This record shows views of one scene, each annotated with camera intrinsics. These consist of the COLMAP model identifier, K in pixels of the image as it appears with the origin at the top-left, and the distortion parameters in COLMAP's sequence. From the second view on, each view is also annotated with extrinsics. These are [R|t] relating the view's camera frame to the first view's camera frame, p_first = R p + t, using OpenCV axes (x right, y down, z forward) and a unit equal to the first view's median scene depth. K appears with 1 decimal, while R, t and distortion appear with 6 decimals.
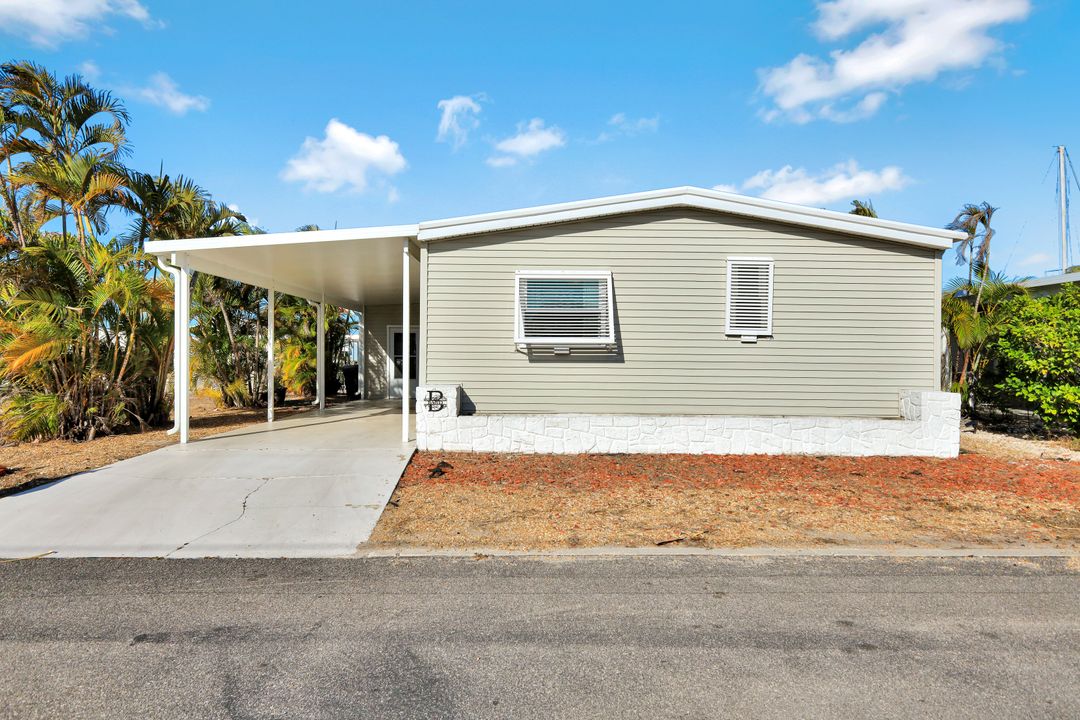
lens RADIAL K [[704.3, 0, 543.6], [0, 704.3, 364.8], [0, 0, 1]] dist [-0.009963, -0.004987]
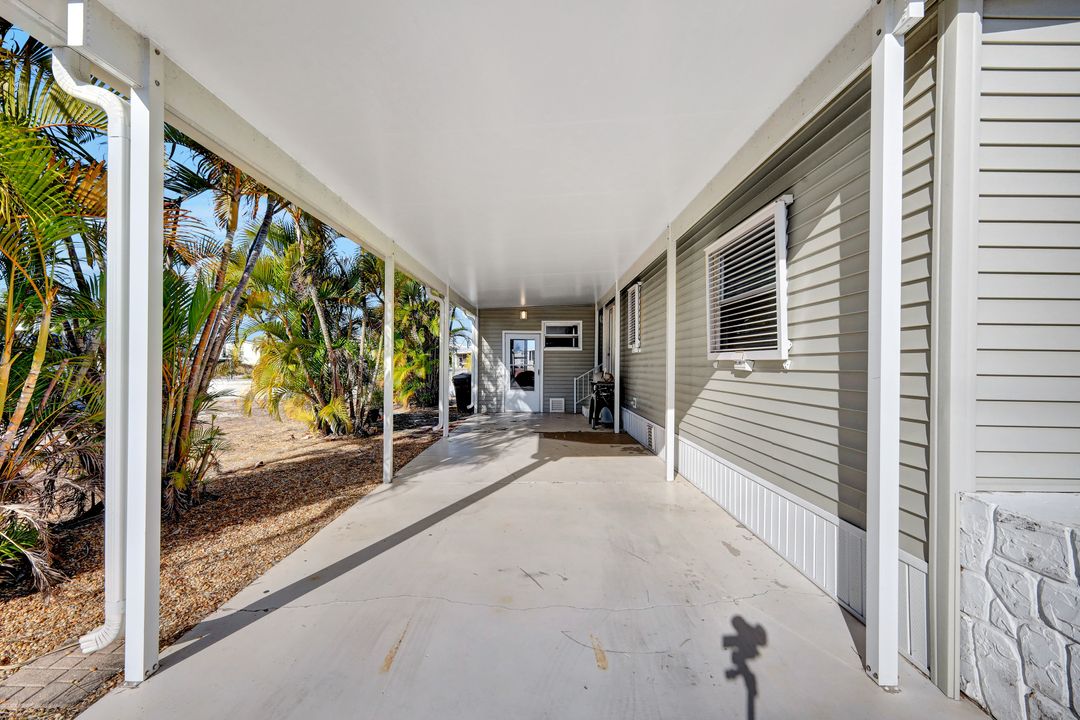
lens RADIAL K [[475.7, 0, 536.2], [0, 475.7, 359.4], [0, 0, 1]] dist [0.000876, -0.000995]
pose [[0.999755, 0.002628, -0.021997, -0.338676], [-0.002964, 0.999879, -0.015283, -0.021558], [0.021954, 0.015344, 0.999641, 0.799327]]
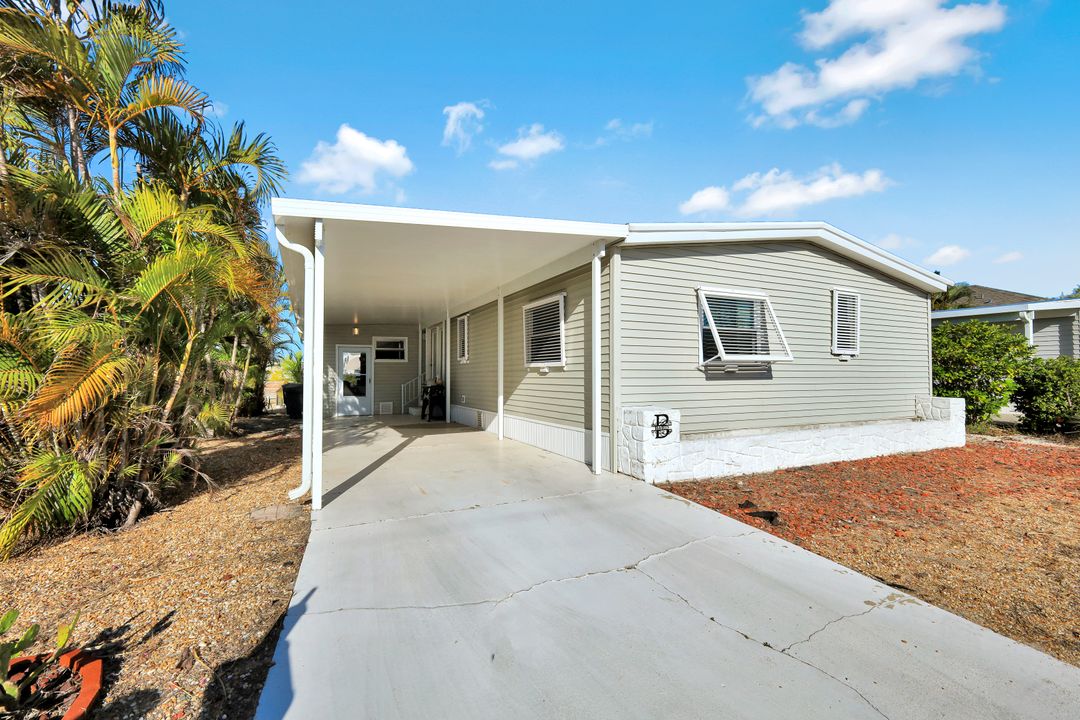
lens RADIAL K [[475.7, 0, 541.4], [0, 475.7, 361.6], [0, 0, 1]] dist [0.000876, -0.000995]
pose [[0.904118, 0.002872, 0.427273, -0.511476], [0.012248, 0.999392, -0.032635, -0.010440], [-0.427107, 0.034739, 0.903534, 0.496375]]
